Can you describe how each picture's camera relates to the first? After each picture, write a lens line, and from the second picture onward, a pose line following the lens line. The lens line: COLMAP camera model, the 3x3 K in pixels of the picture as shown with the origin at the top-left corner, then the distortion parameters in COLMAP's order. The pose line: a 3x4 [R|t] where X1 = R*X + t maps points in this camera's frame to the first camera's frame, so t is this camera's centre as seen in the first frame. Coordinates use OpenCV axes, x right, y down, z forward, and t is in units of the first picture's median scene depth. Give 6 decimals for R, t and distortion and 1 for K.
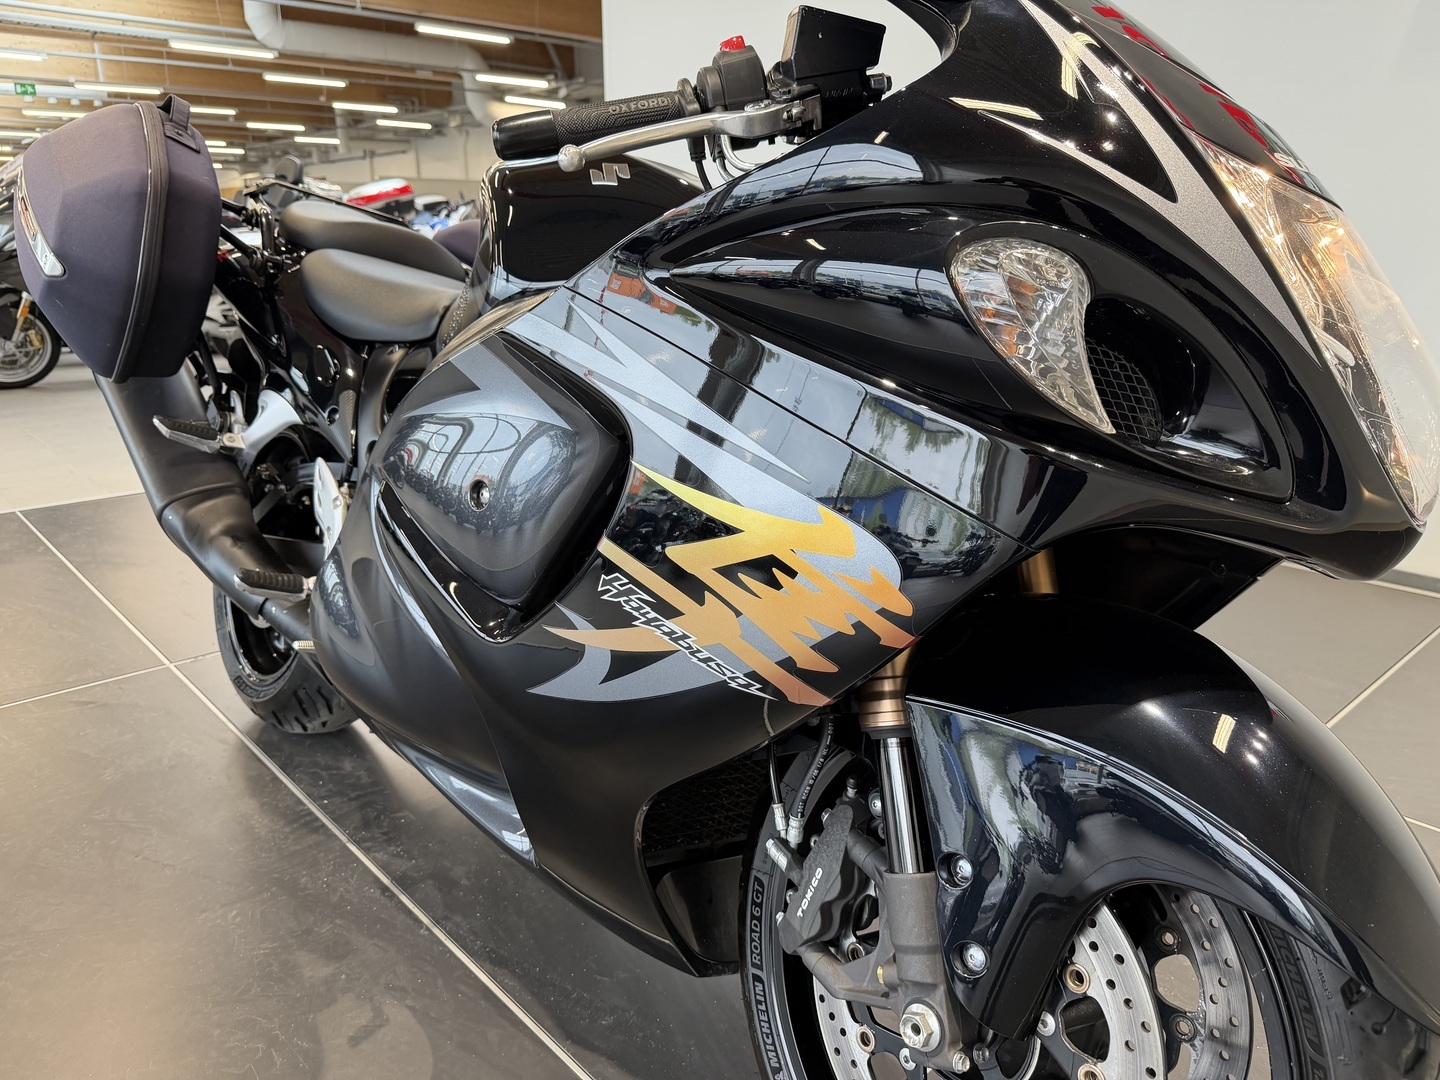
lens RADIAL K [[1049.5, 0, 722.5], [0, 1049.5, 535.7], [0, 0, 1]] dist [0.019590, -0.022967]
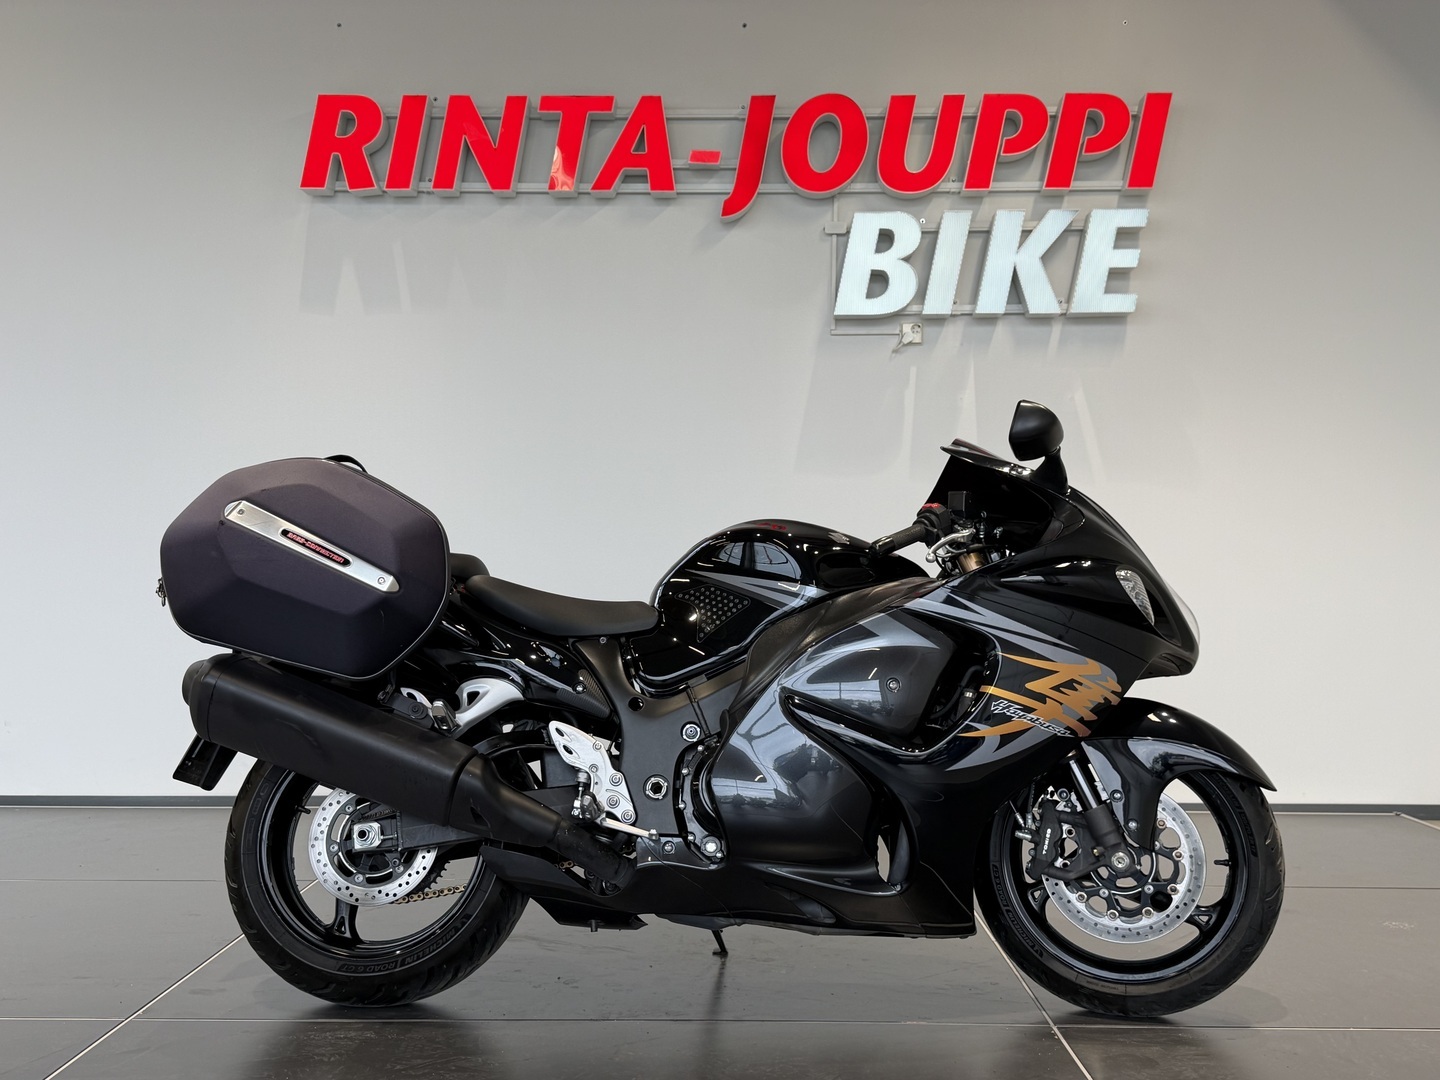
lens RADIAL K [[1466.6, 0, 714.7], [0, 1466.6, 541.6], [0, 0, 1]] dist [0.131905, 0.000000]
pose [[0.685712, 0.015737, 0.727703, -2.775607], [0.193136, 0.959995, -0.202751, 0.226402], [-0.701782, 0.279575, 0.655240, -0.788020]]
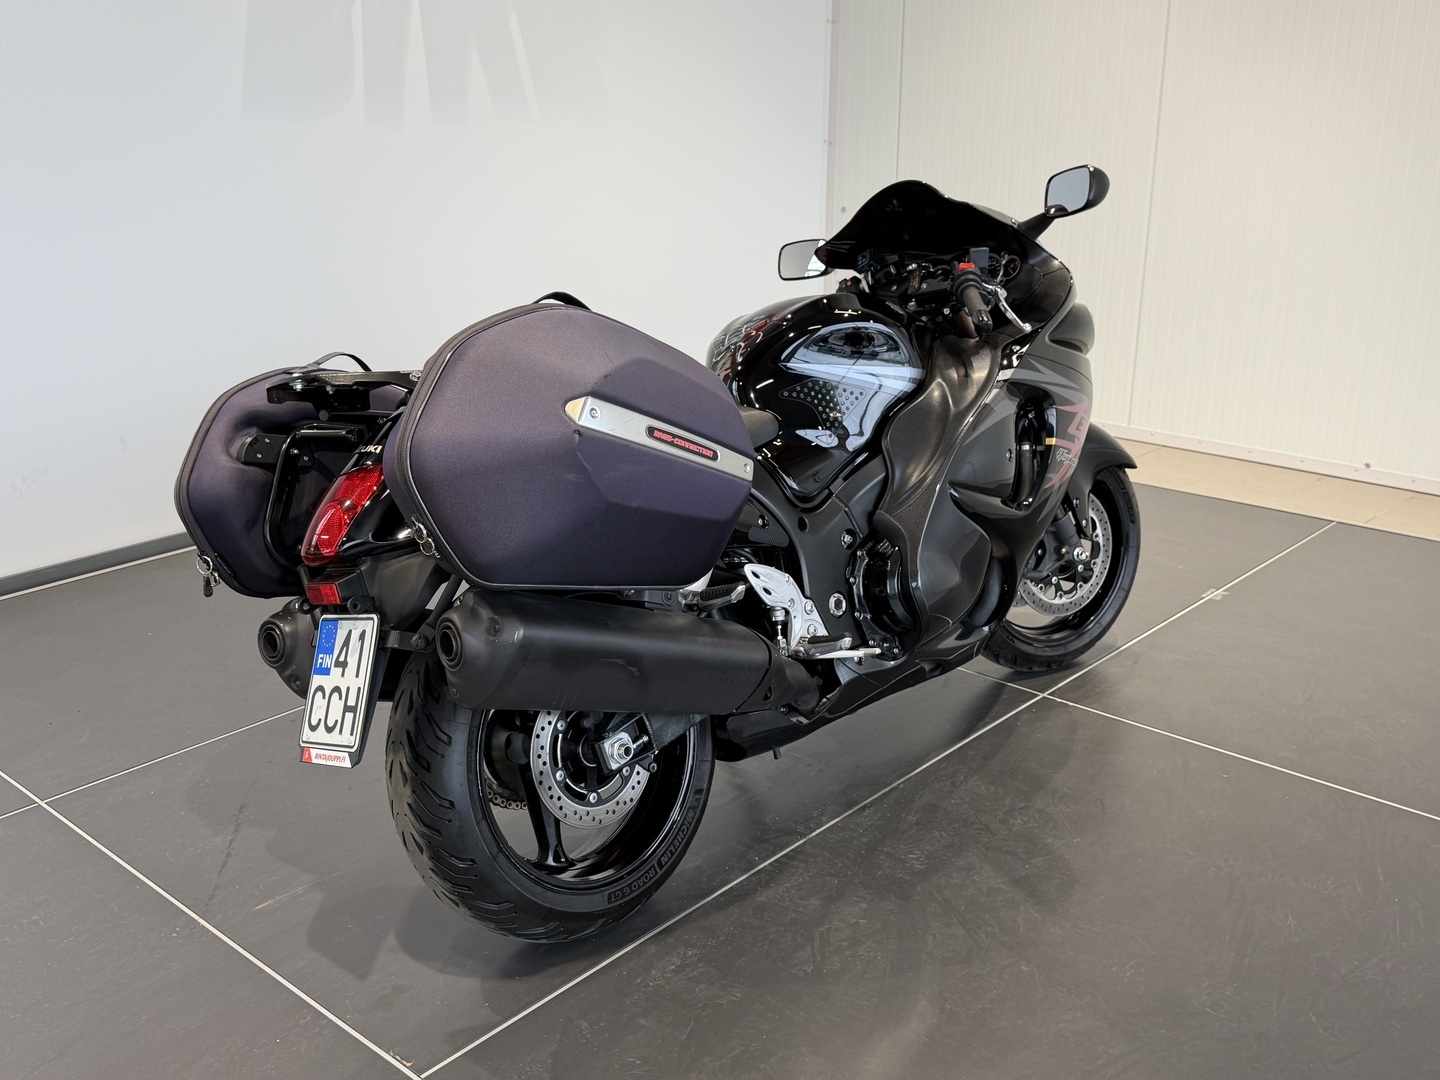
lens RADIAL K [[1466.6, 0, 720.7], [0, 1466.6, 550.0], [0, 0, 1]] dist [0.131905, 0.000000]
pose [[-0.086007, -0.317475, 0.944358, -3.353142], [0.279690, 0.902060, 0.328728, -1.109411], [-0.956230, 0.292400, 0.011211, 1.715358]]
